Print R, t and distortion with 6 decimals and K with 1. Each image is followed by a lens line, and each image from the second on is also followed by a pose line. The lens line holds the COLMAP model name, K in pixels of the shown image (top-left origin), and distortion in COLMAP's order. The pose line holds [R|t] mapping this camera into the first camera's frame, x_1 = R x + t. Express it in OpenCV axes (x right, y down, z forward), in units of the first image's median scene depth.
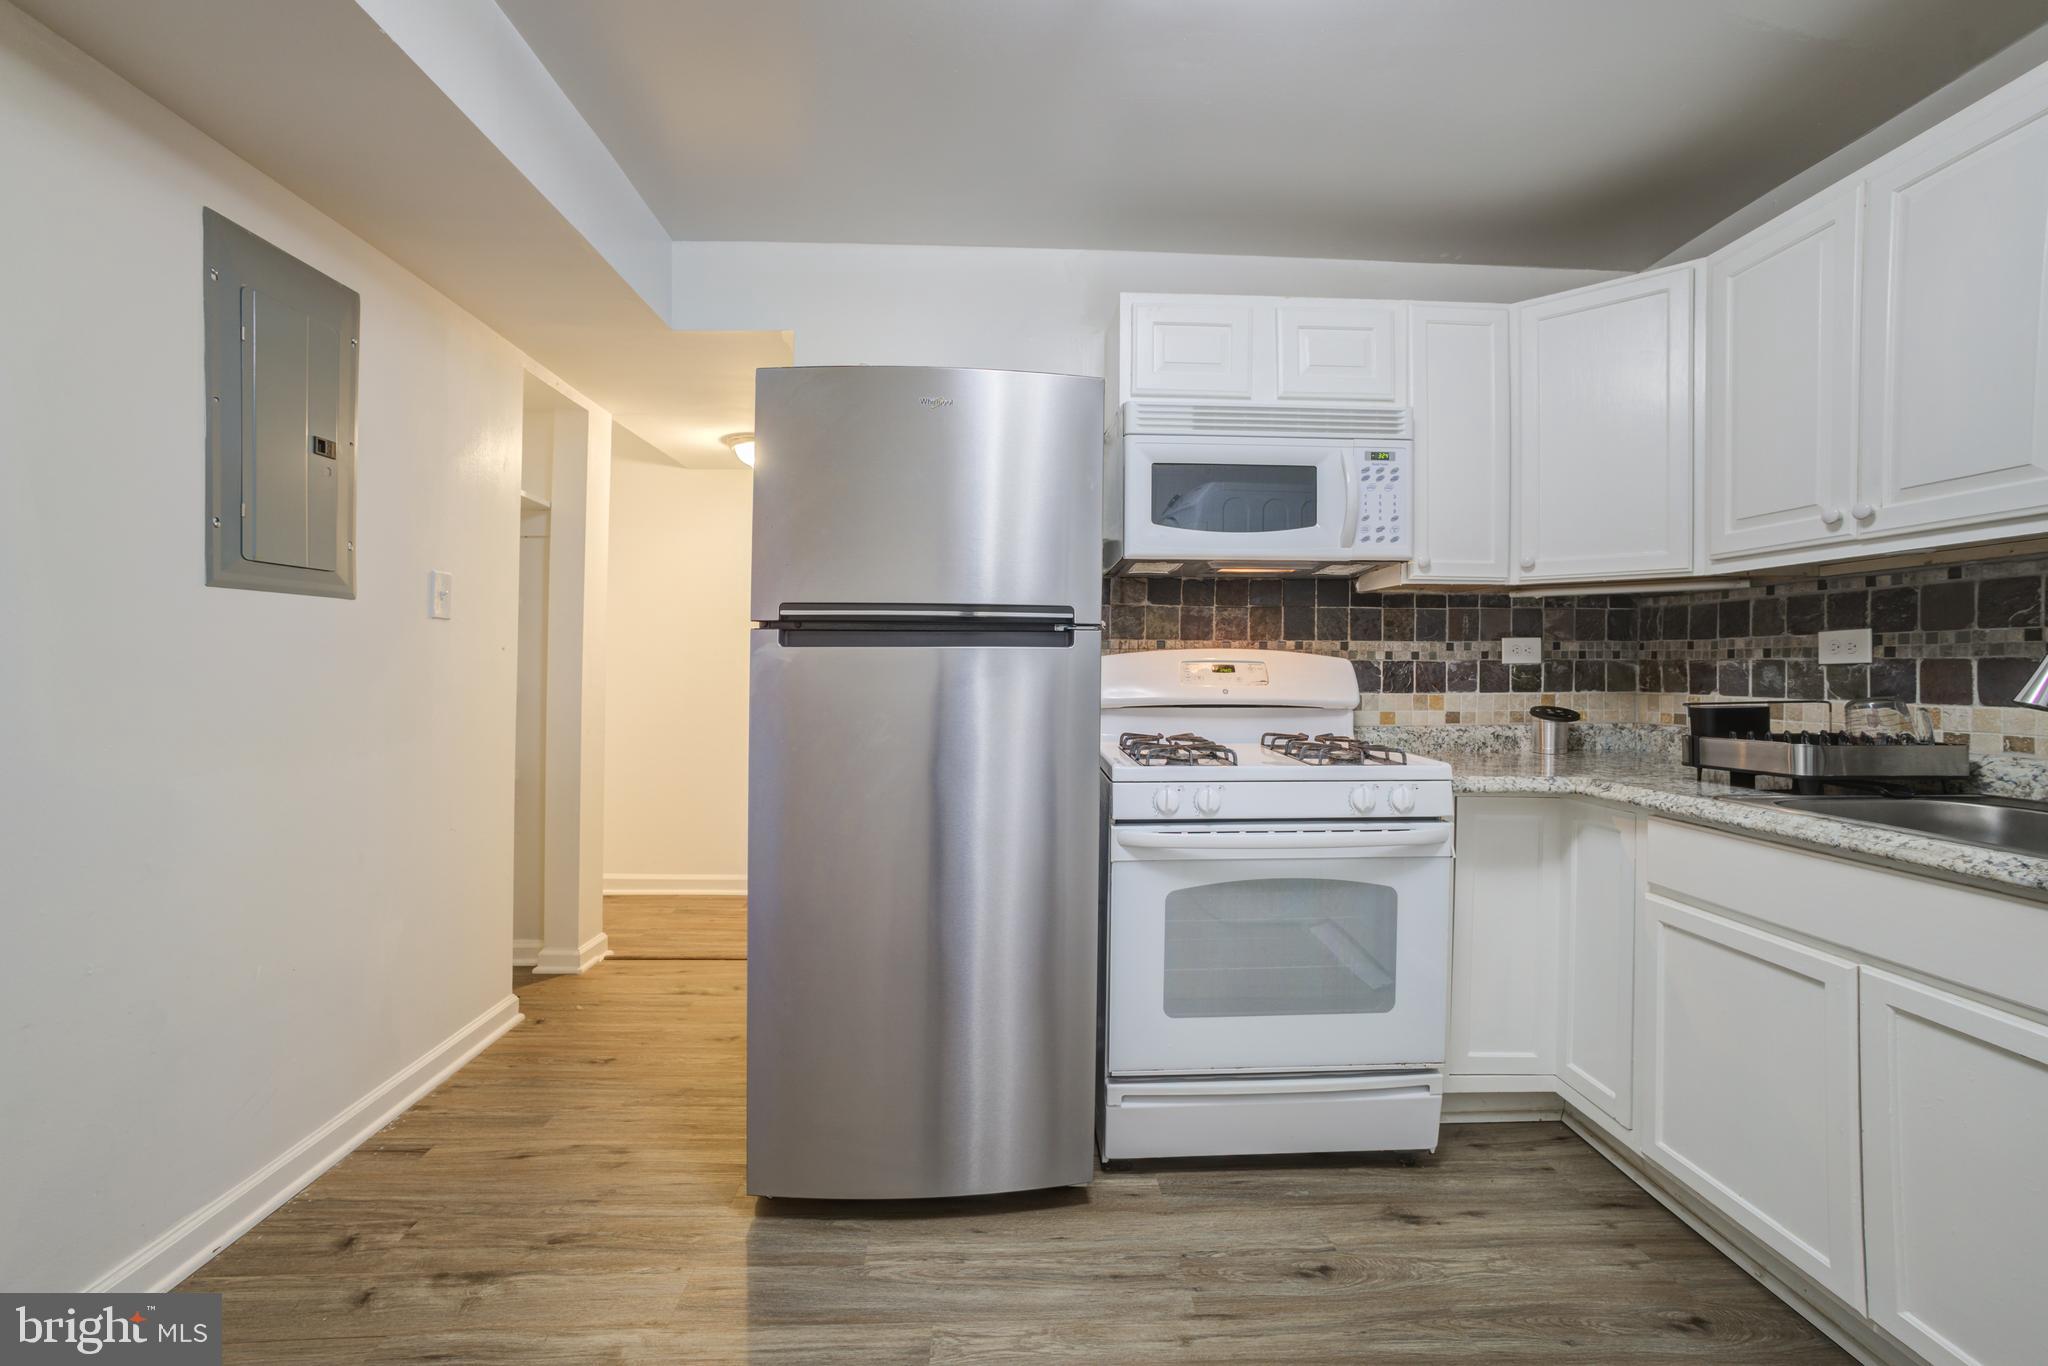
lens RADIAL K [[908.5, 0, 1051.5], [0, 908.5, 652.5], [0, 0, 1]] dist [-0.031553, 0.016128]
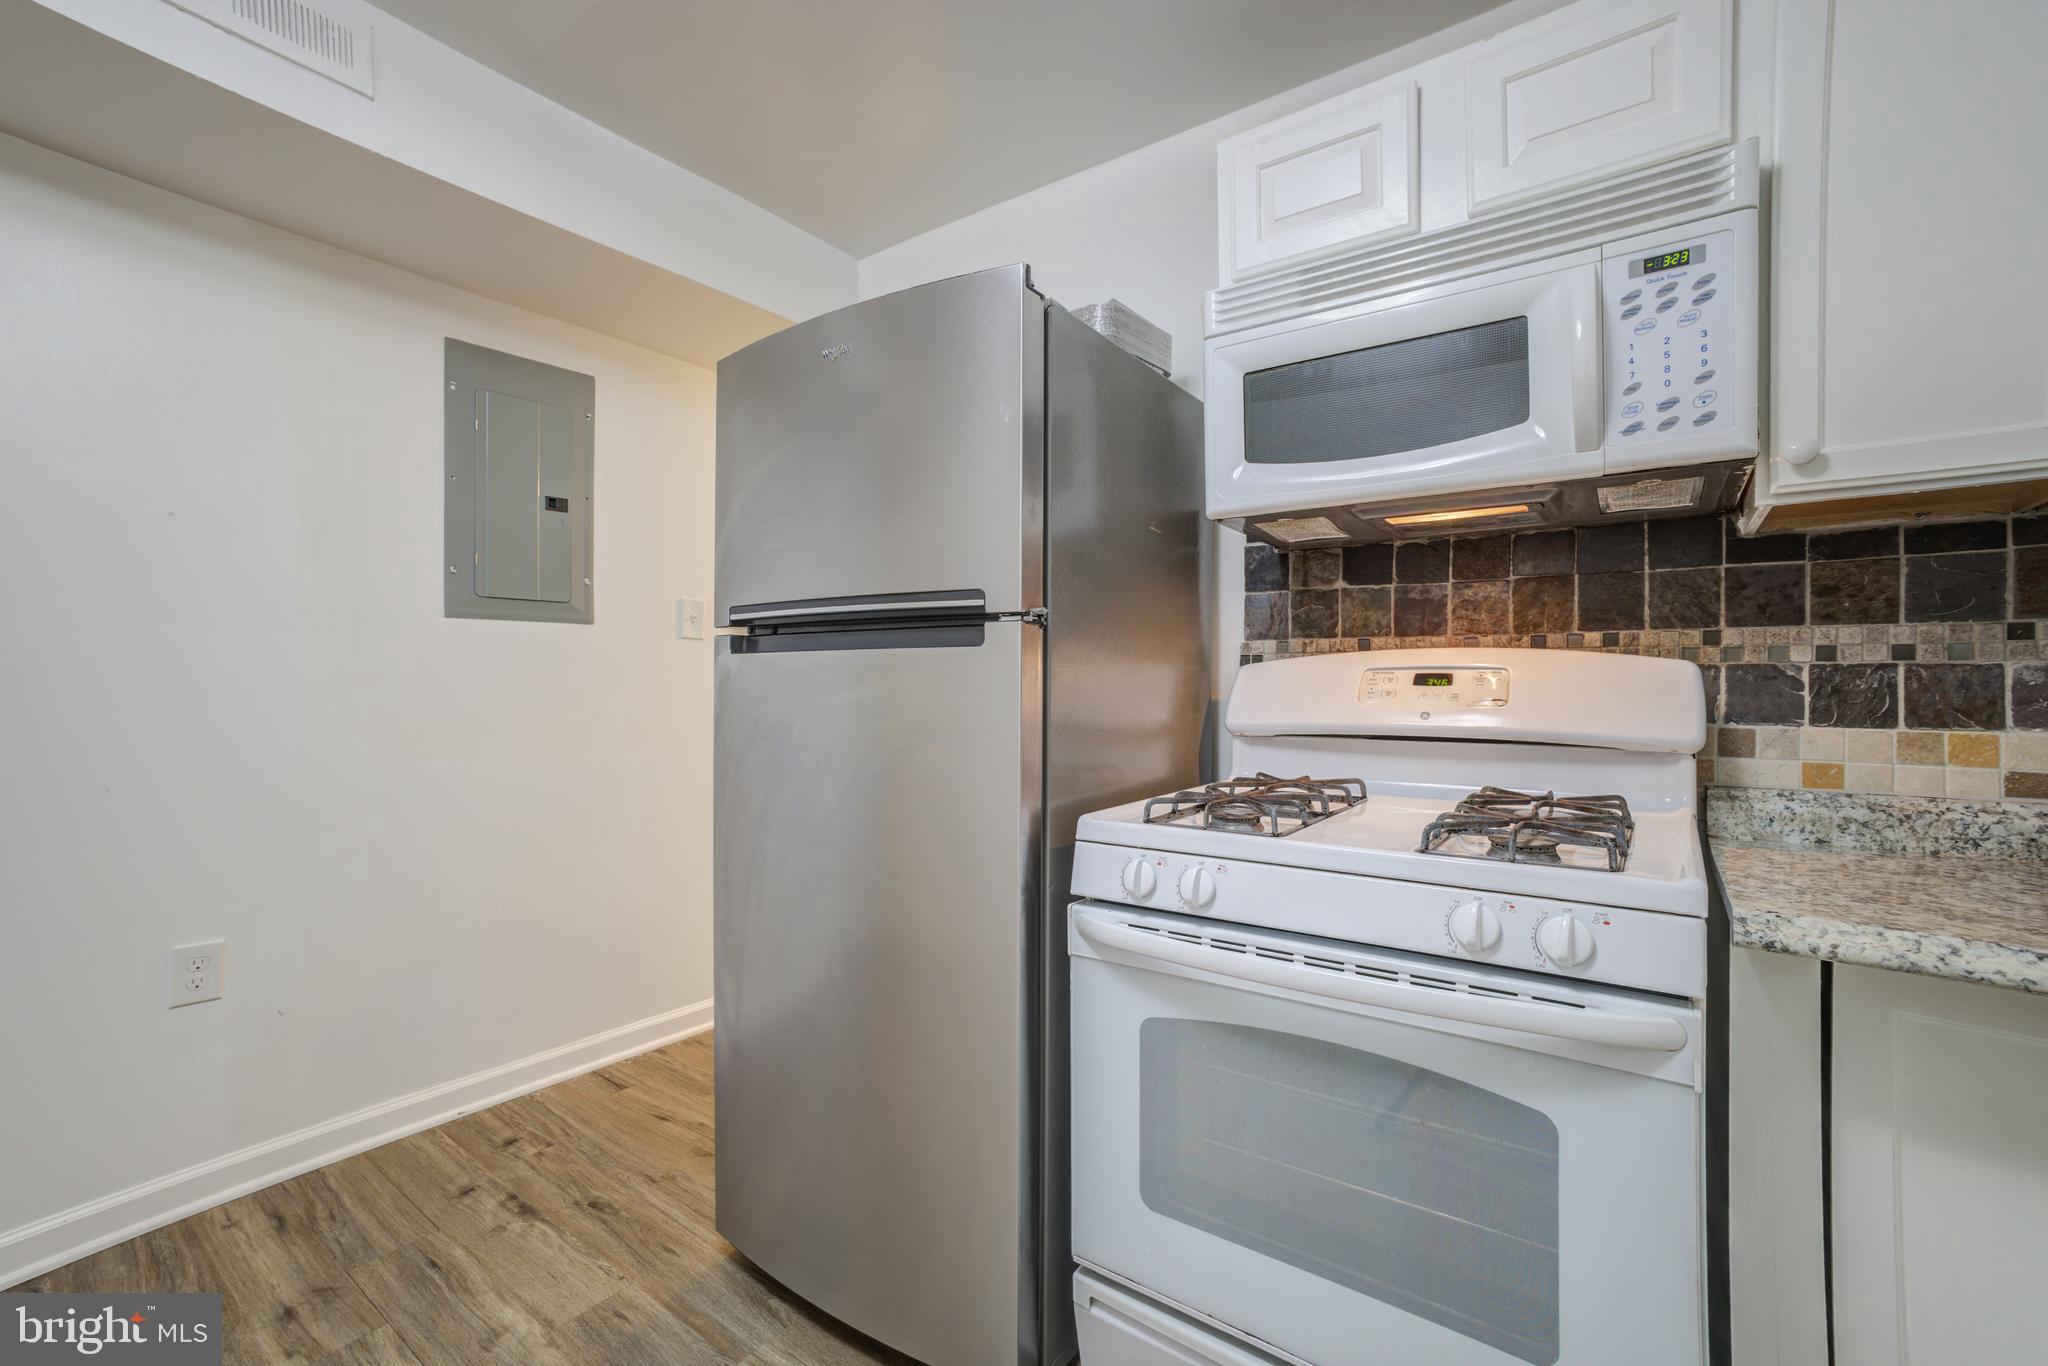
lens RADIAL K [[908.5, 0, 1017.3], [0, 908.5, 671.9], [0, 0, 1]] dist [-0.031553, 0.016128]
pose [[0.761995, -0.009526, -0.647513, 0.454152], [0.007231, 0.999955, -0.006201, 0.017424], [0.647542, 0.000043, 0.762029, 0.415550]]
